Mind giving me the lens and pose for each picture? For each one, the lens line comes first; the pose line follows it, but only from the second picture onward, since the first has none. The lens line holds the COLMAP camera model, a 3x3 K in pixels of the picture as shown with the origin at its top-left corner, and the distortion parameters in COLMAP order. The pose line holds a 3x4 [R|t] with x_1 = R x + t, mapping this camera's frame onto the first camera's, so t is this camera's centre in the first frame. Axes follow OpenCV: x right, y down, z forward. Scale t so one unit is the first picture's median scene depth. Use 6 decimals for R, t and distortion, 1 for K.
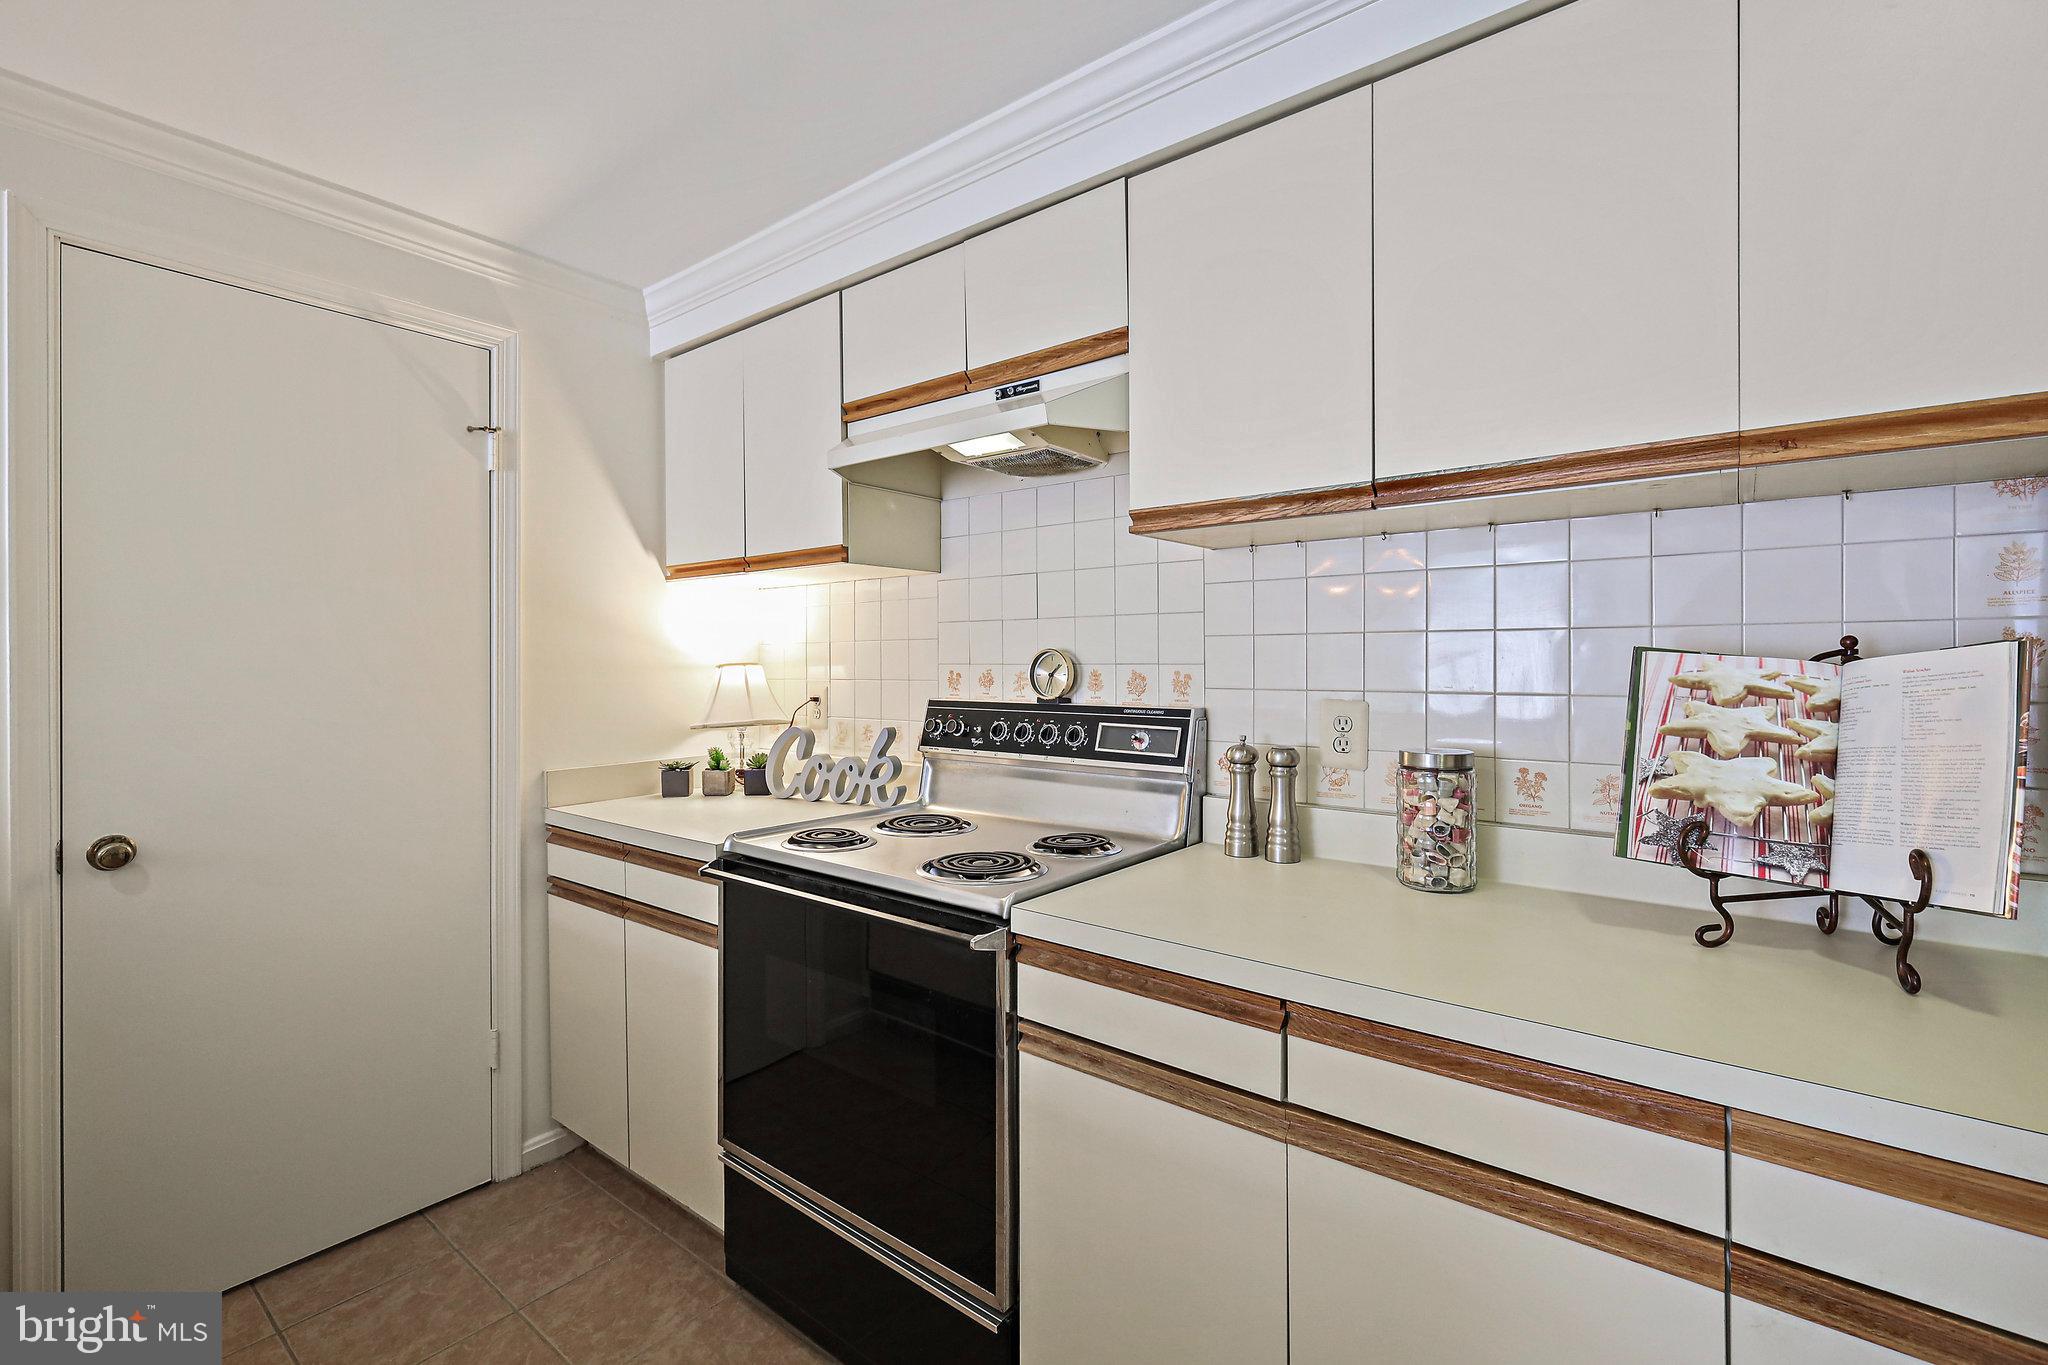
lens RADIAL K [[893.8, 0, 1028.6], [0, 893.8, 664.7], [0, 0, 1]] dist [0.008074, -0.000844]
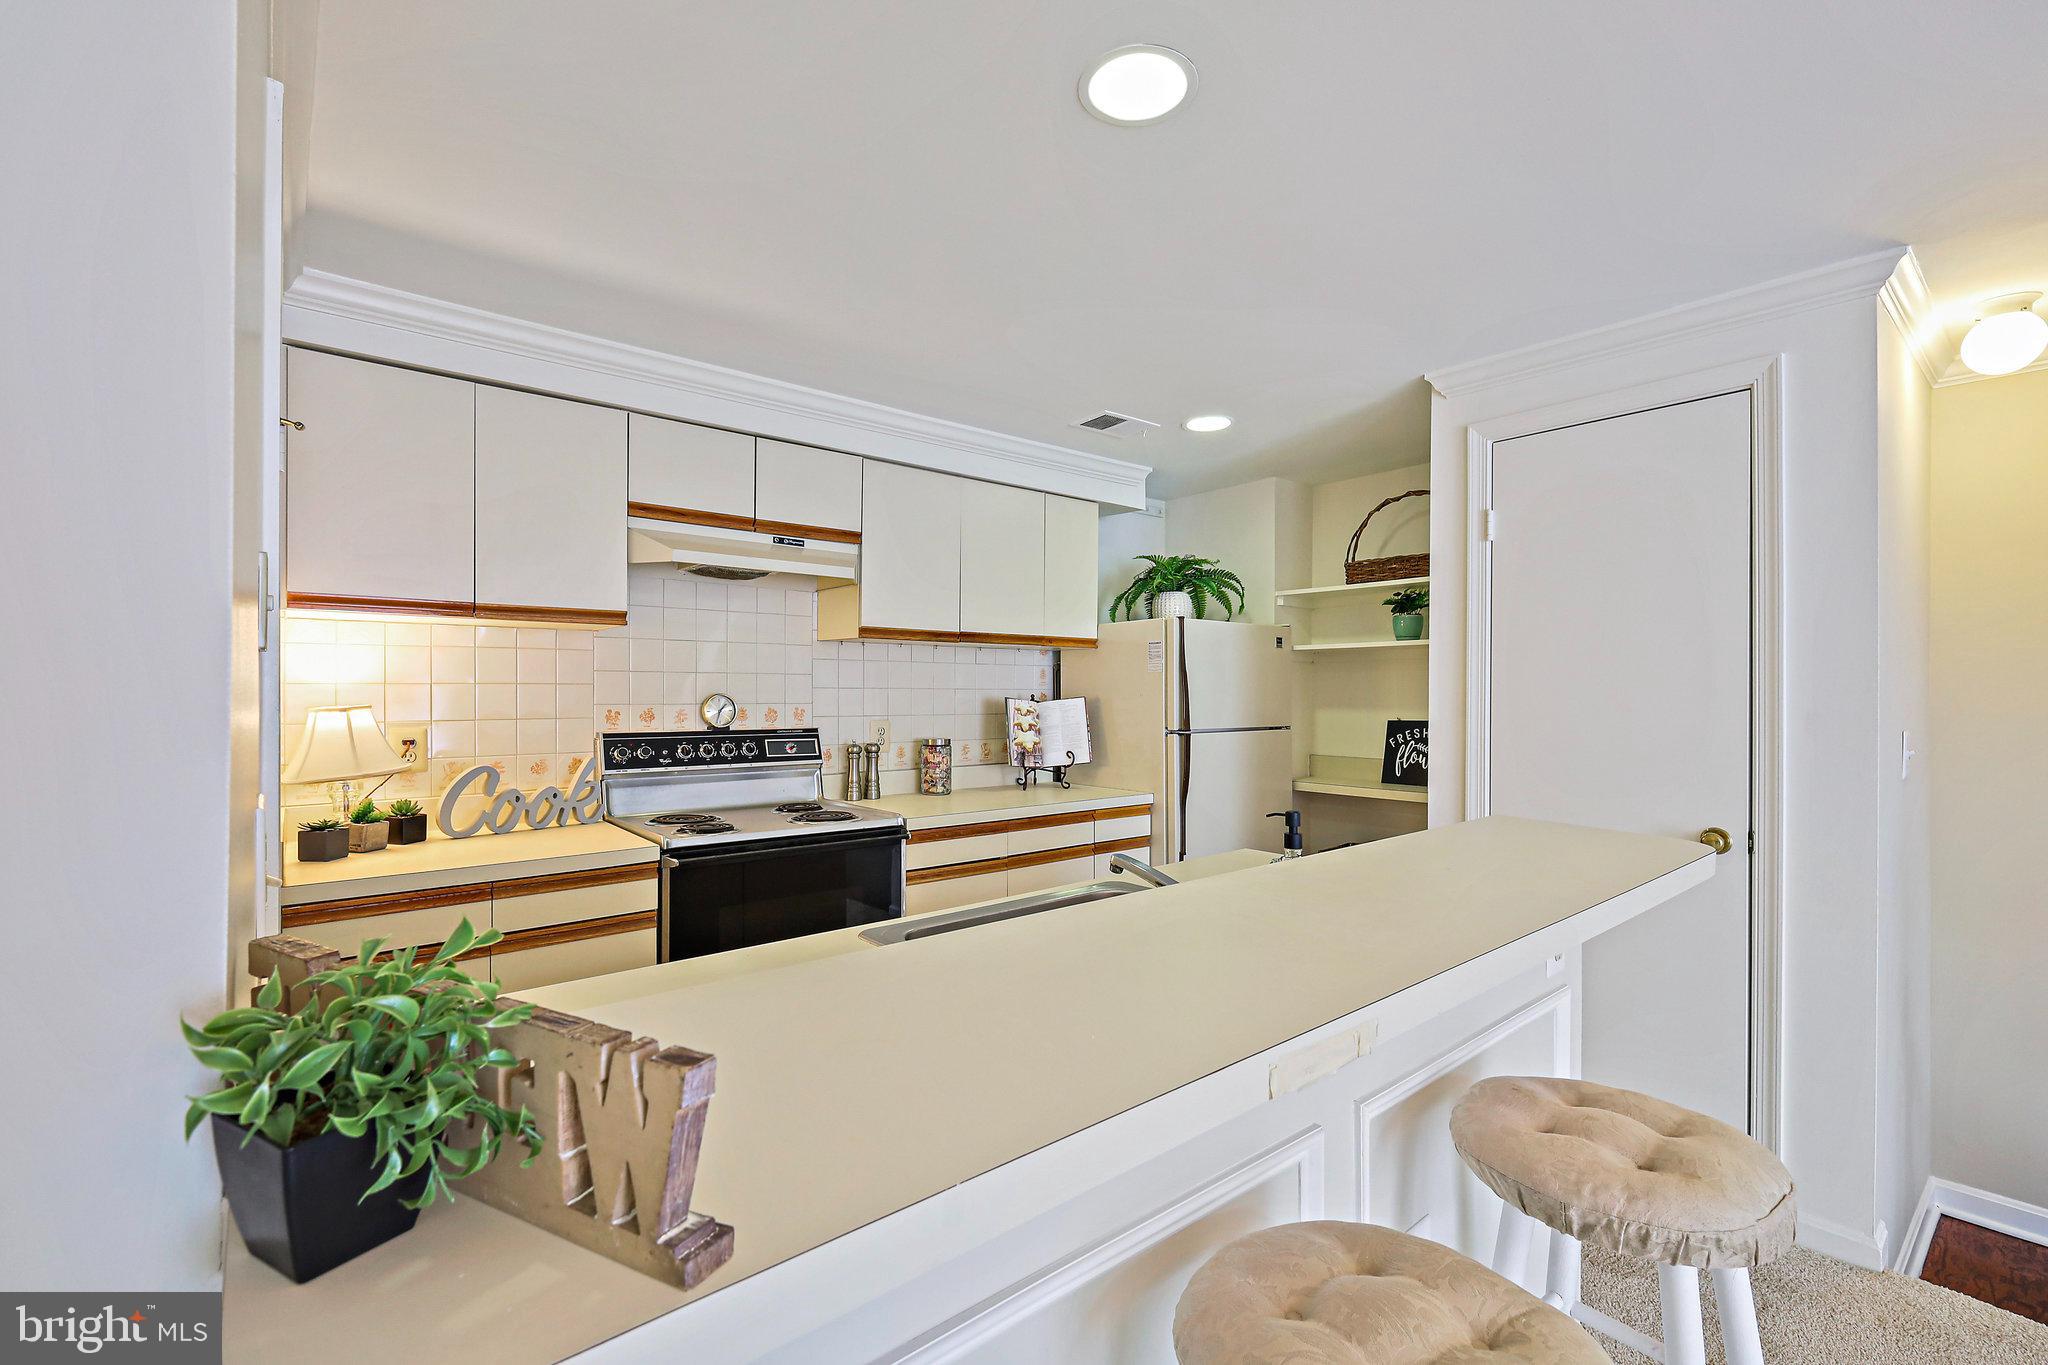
lens RADIAL K [[893.8, 0, 1020.5], [0, 893.8, 697.5], [0, 0, 1]] dist [0.008074, -0.000844]
pose [[0.206843, -0.003737, 0.978367, -1.516289], [-0.002308, 0.999988, 0.004308, -0.021486], [-0.978371, -0.003149, 0.206832, 0.219616]]
